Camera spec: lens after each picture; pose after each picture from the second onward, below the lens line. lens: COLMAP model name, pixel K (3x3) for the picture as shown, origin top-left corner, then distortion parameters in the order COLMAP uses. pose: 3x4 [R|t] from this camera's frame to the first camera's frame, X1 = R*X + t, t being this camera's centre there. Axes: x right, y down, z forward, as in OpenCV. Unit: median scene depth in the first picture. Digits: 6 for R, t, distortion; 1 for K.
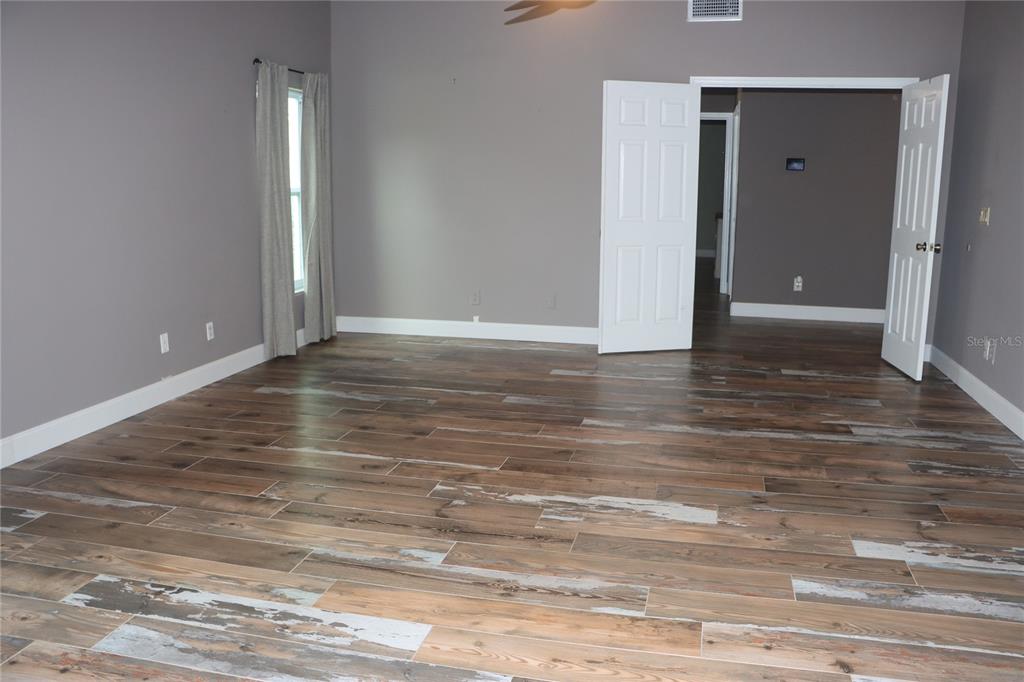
lens RADIAL K [[848.7, 0, 506.1], [0, 848.7, 335.4], [0, 0, 1]] dist [-0.152697, 0.083419]
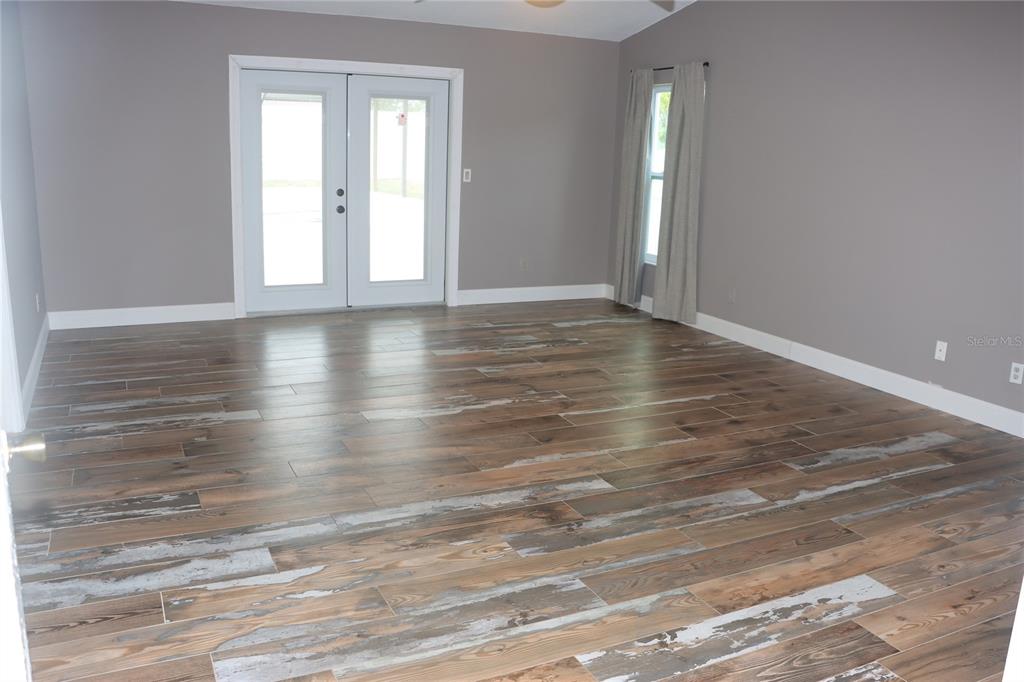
lens RADIAL K [[848.7, 0, 508.3], [0, 848.7, 344.1], [0, 0, 1]] dist [-0.152697, 0.083419]
pose [[-0.776409, 0.106406, -0.621182, 0.669167], [-0.156604, 0.922156, 0.353699, -0.294231], [0.610463, 0.371894, -0.699307, 1.526669]]
